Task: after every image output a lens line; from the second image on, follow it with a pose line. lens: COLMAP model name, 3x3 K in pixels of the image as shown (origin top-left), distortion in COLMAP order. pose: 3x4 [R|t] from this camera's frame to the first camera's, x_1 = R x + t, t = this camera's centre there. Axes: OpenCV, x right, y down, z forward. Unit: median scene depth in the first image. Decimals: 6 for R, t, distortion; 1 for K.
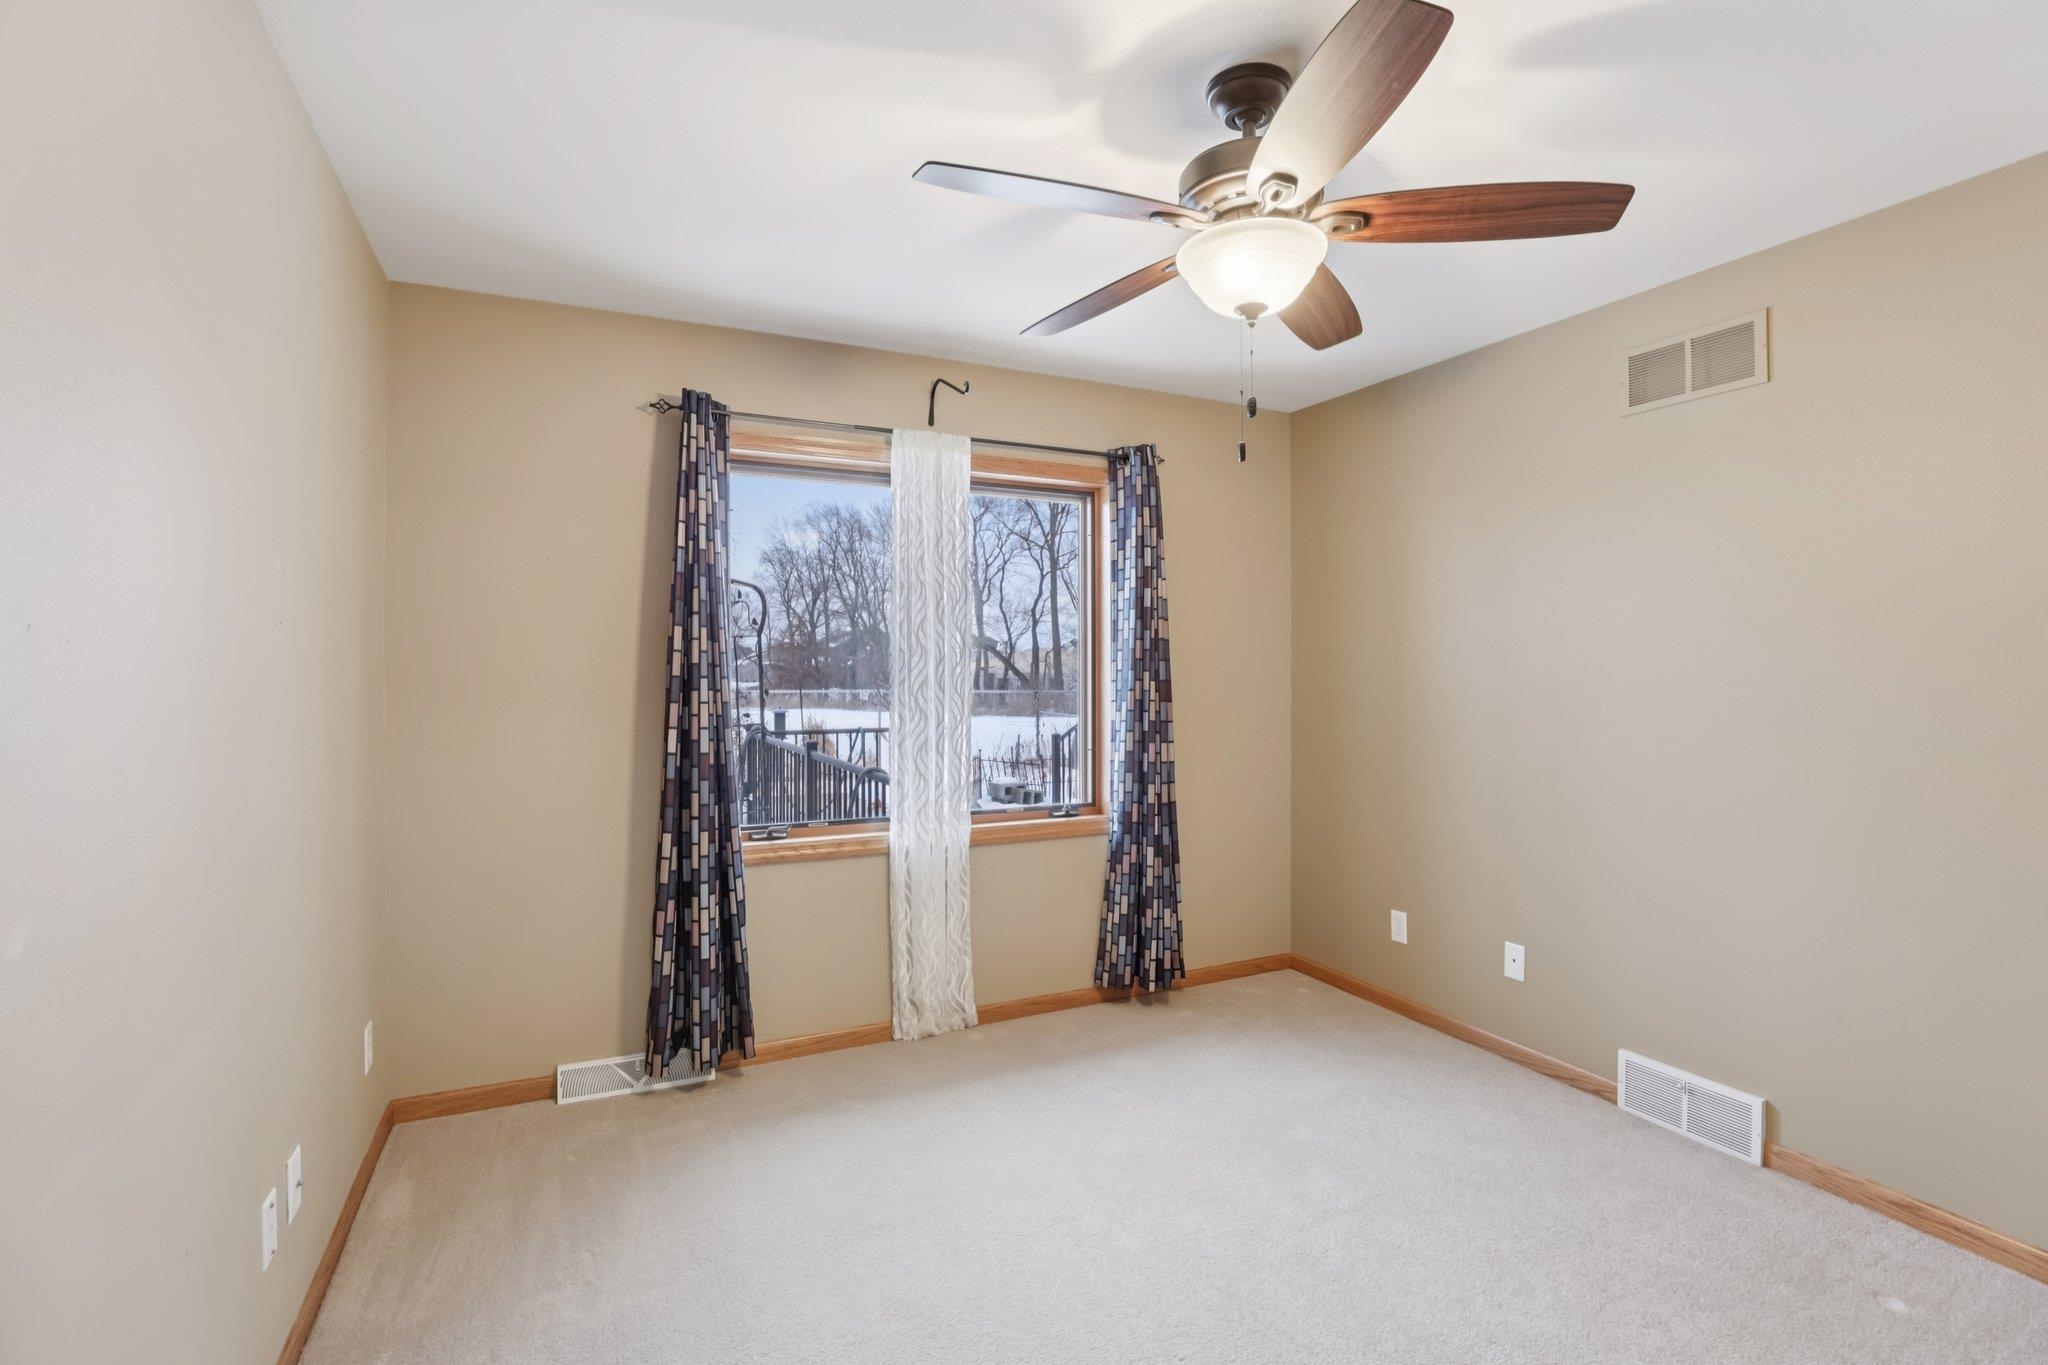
lens RADIAL K [[946.7, 0, 1016.5], [0, 946.7, 678.7], [0, 0, 1]] dist [-0.041873, 0.012222]
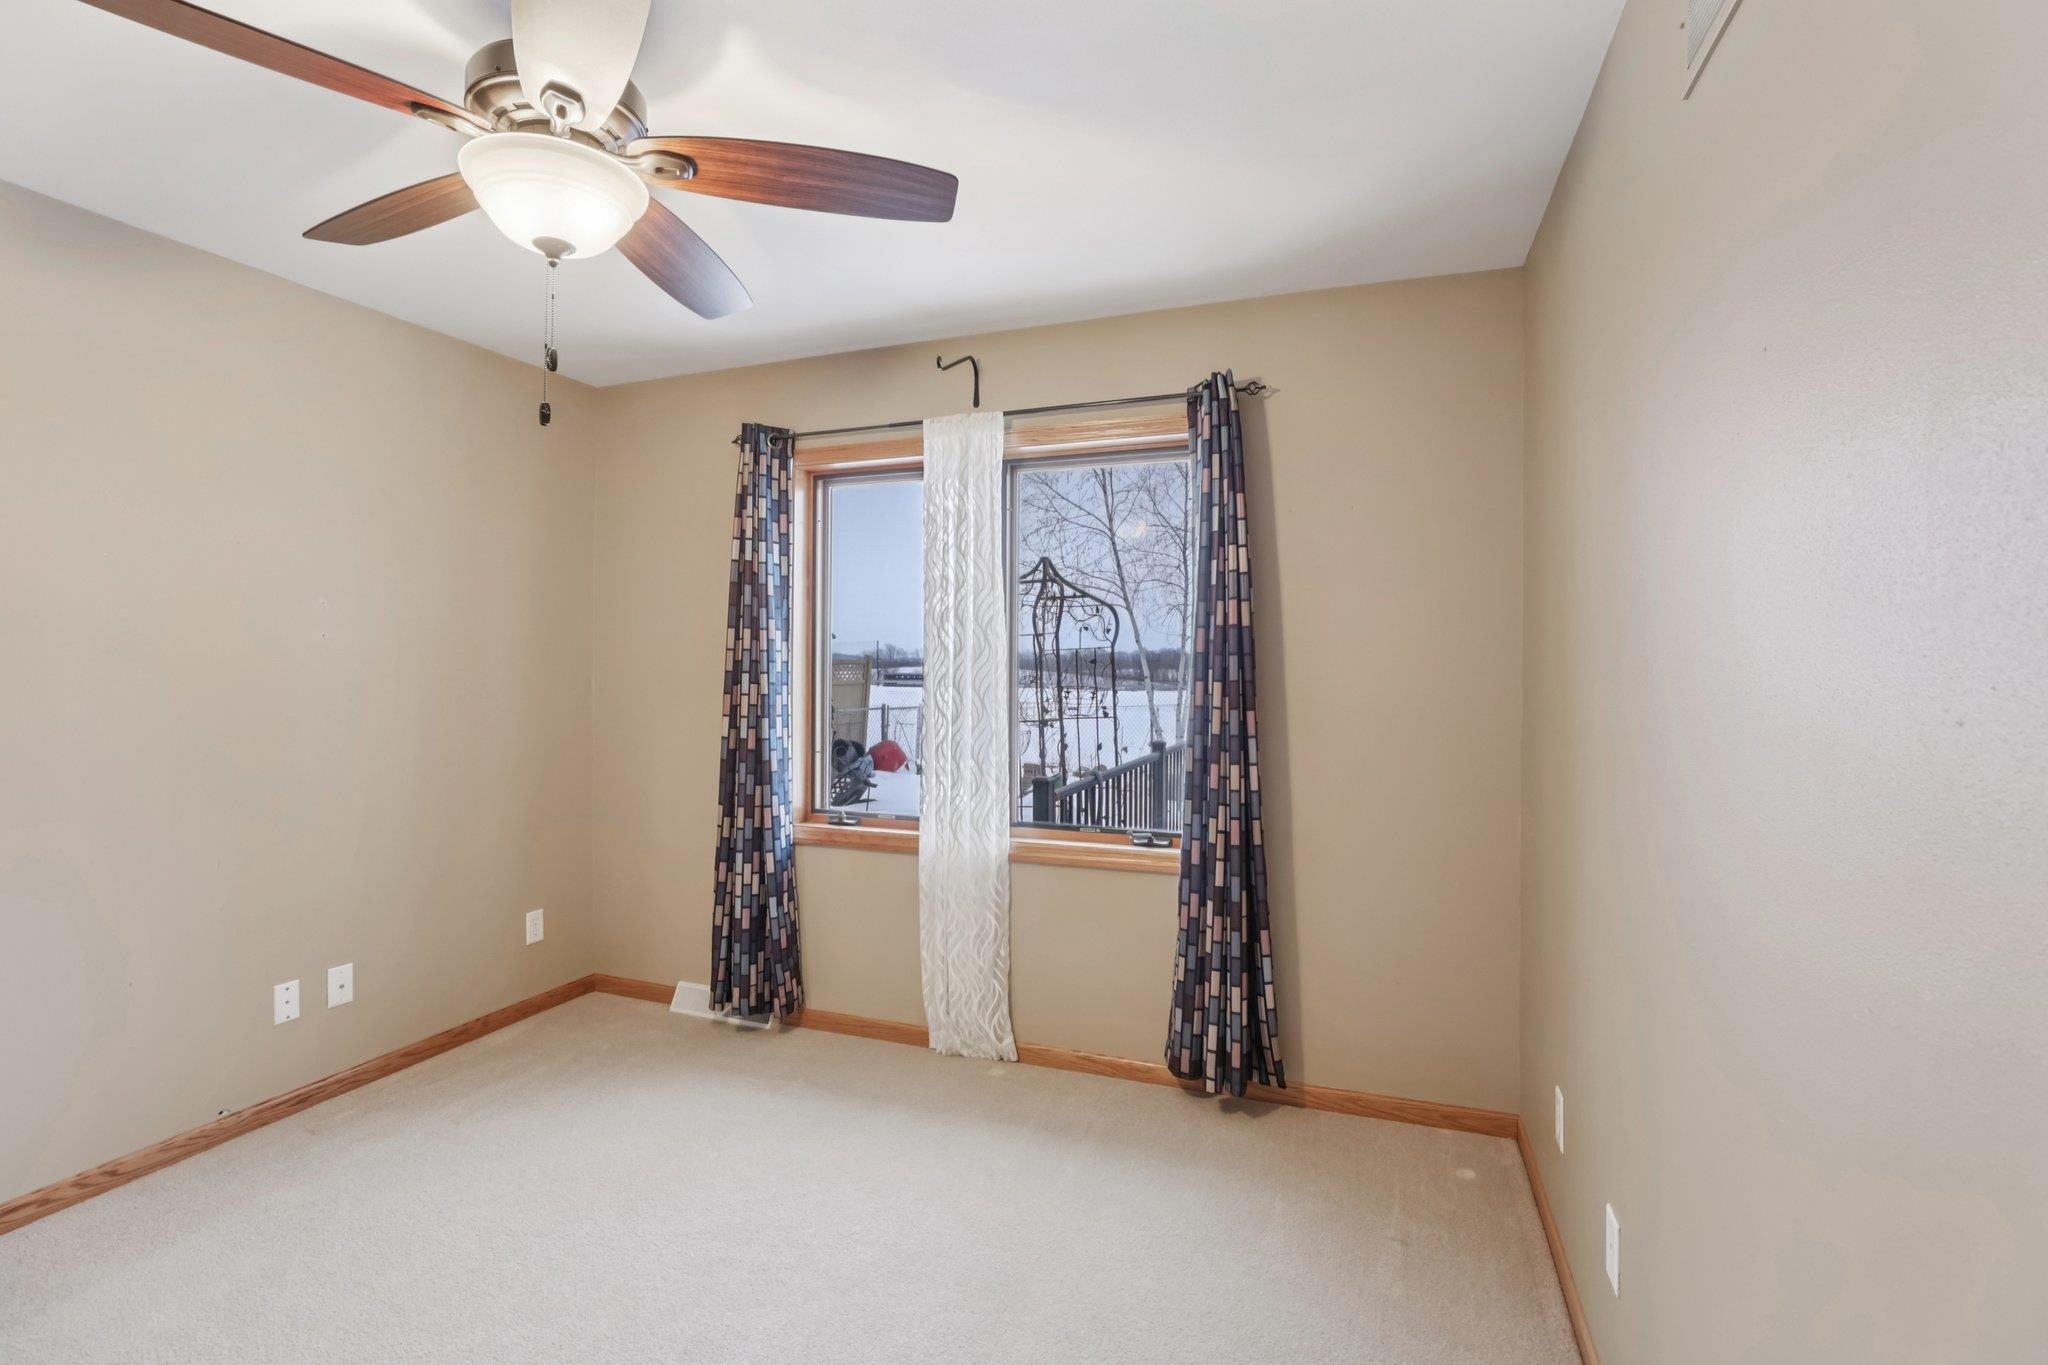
lens RADIAL K [[946.7, 0, 1028.1], [0, 946.7, 666.7], [0, 0, 1]] dist [-0.041873, 0.012222]
pose [[0.685786, 0.001911, -0.727801, 0.621808], [-0.011953, 0.999891, -0.008637, -0.001521], [0.727705, 0.014622, 0.685734, 0.390007]]
